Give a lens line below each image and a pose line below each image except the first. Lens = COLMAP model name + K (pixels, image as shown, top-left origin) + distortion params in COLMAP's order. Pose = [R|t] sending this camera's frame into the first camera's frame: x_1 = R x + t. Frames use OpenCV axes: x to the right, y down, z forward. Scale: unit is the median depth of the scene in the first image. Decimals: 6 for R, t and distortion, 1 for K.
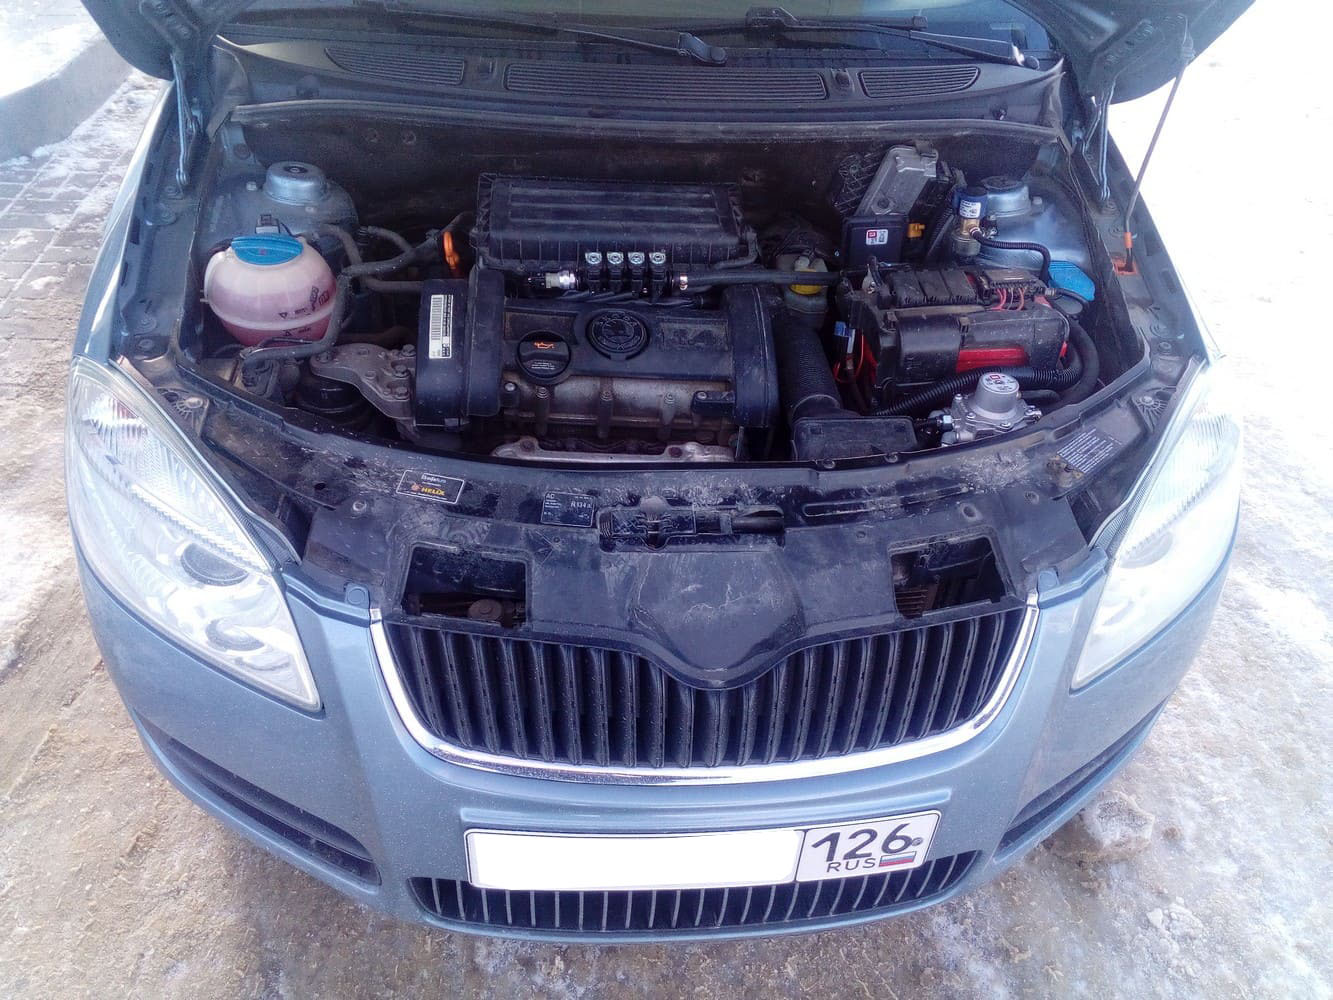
lens RADIAL K [[1066.0, 0, 666.5], [0, 1066.0, 500.0], [0, 0, 1]] dist [0.010040, -0.000556]
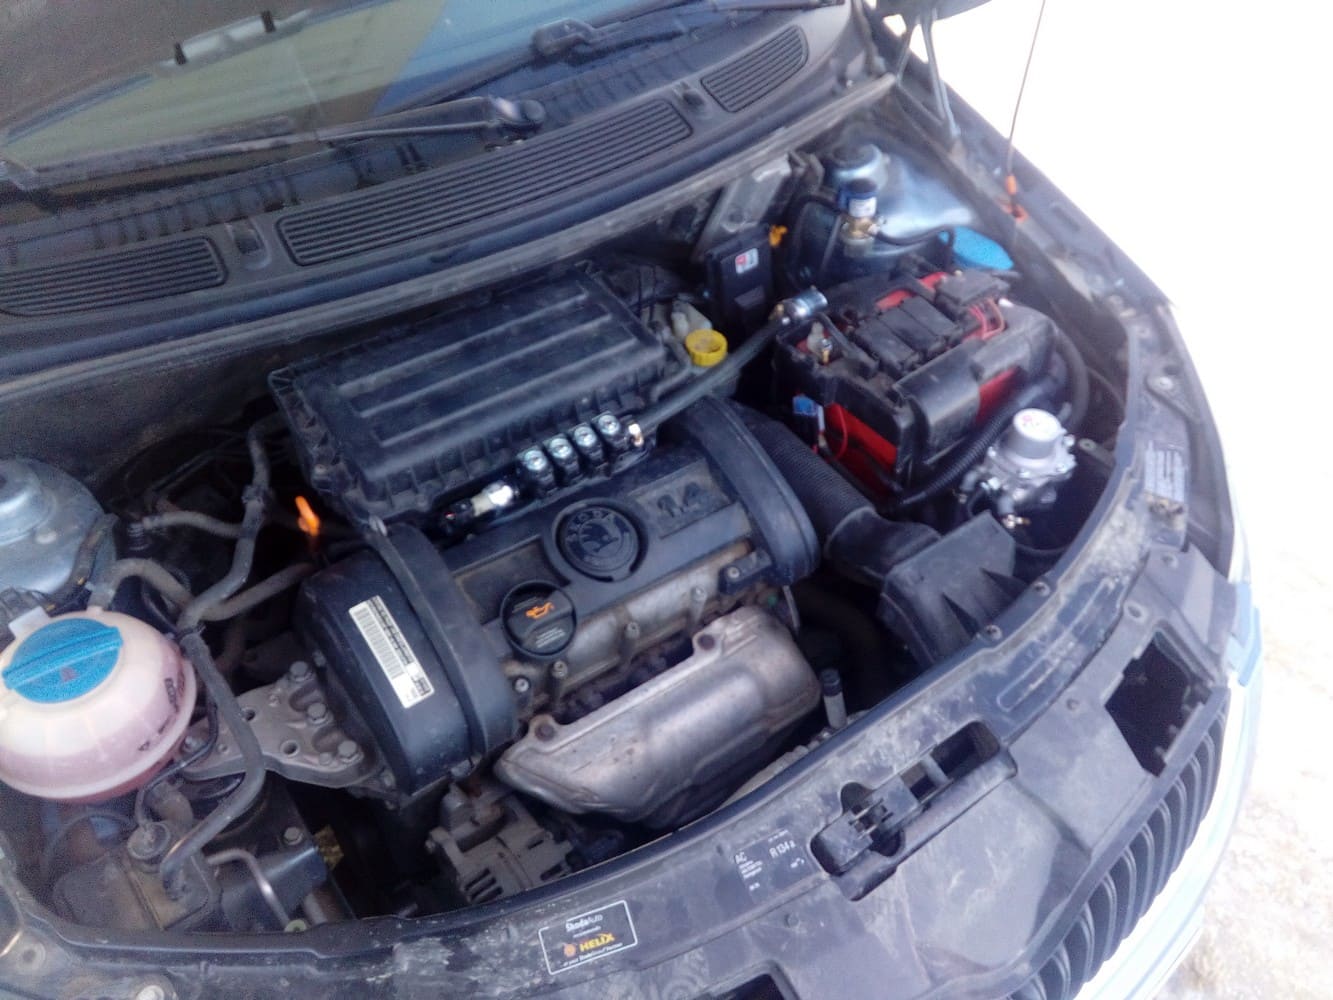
lens RADIAL K [[1066.0, 0, 666.5], [0, 1066.0, 500.0], [0, 0, 1]] dist [0.010040, -0.000556]
pose [[0.856204, -0.396005, 0.331806, -0.240873], [0.347927, 0.916738, 0.196310, -0.312264], [-0.381919, -0.052638, 0.922695, 0.307257]]
